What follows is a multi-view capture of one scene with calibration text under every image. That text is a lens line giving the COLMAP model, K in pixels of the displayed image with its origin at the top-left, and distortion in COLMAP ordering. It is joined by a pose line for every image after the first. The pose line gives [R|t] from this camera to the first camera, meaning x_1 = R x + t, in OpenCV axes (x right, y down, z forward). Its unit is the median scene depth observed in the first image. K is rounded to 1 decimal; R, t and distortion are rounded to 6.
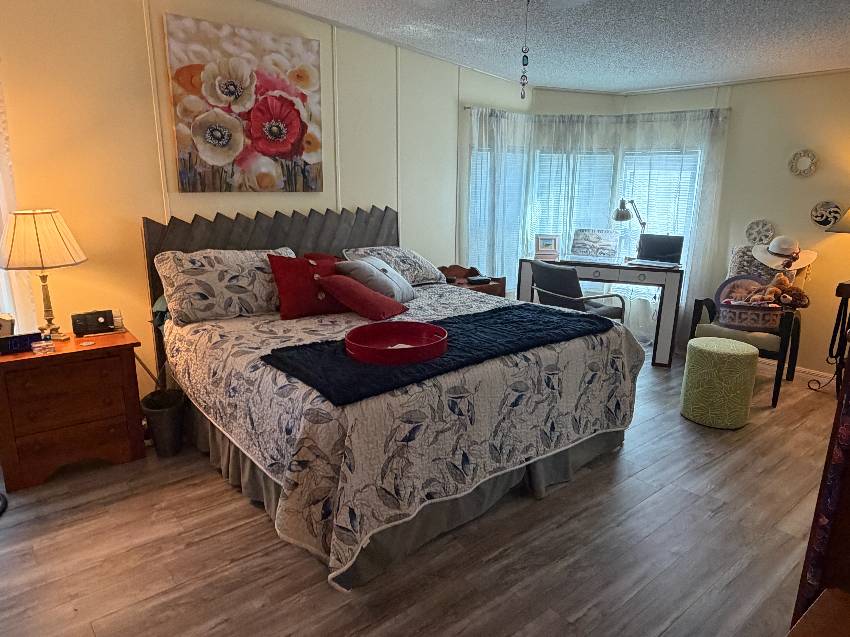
lens RADIAL K [[565.5, 0, 423.3], [0, 565.5, 316.5], [0, 0, 1]] dist [0.012516, -0.003491]
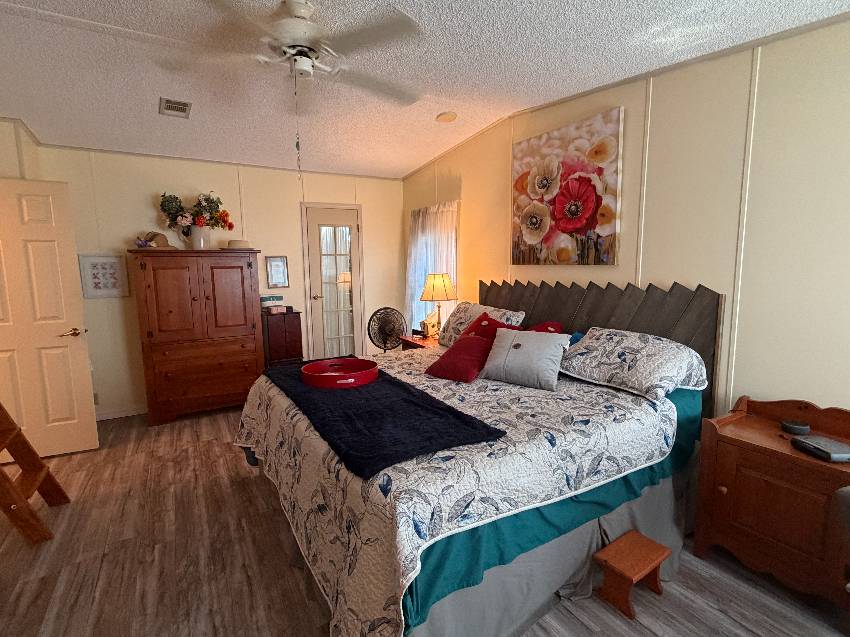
lens RADIAL K [[426.8, 0, 426.0], [0, 426.8, 320.7], [0, 0, 1]] dist [0.006079, 0.000088]
pose [[-0.152234, 0.130467, -0.979695, 0.623009], [-0.218956, 0.962166, 0.162156, -0.195164], [0.963786, 0.239195, -0.117908, 0.884965]]
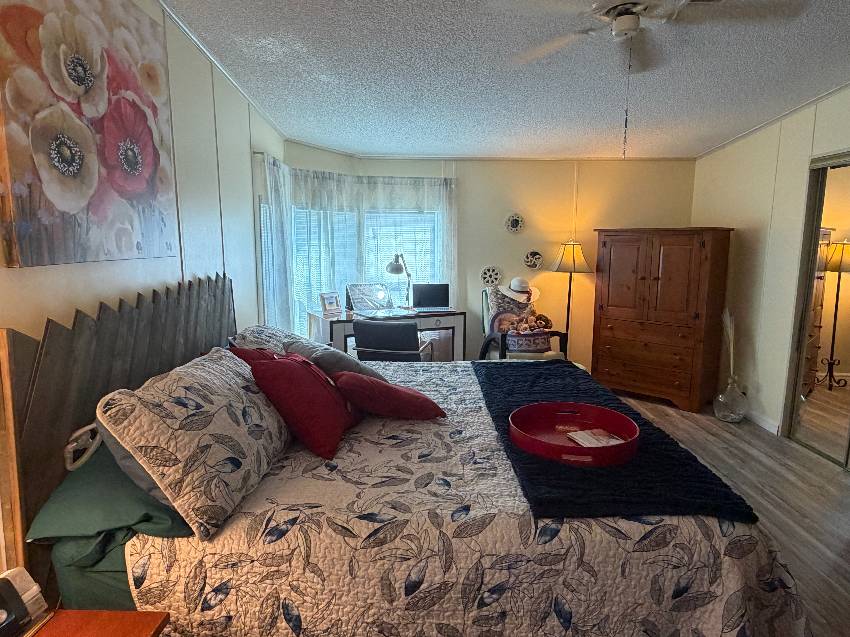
lens RADIAL K [[527.2, 0, 421.7], [0, 527.2, 319.4], [0, 0, 1]] dist [-0.004439, 0.006938]
pose [[0.634958, -0.125335, 0.762312, -0.514328], [0.185033, 0.982704, 0.007449, -0.110556], [-0.750061, 0.136323, 0.647167, 0.445193]]
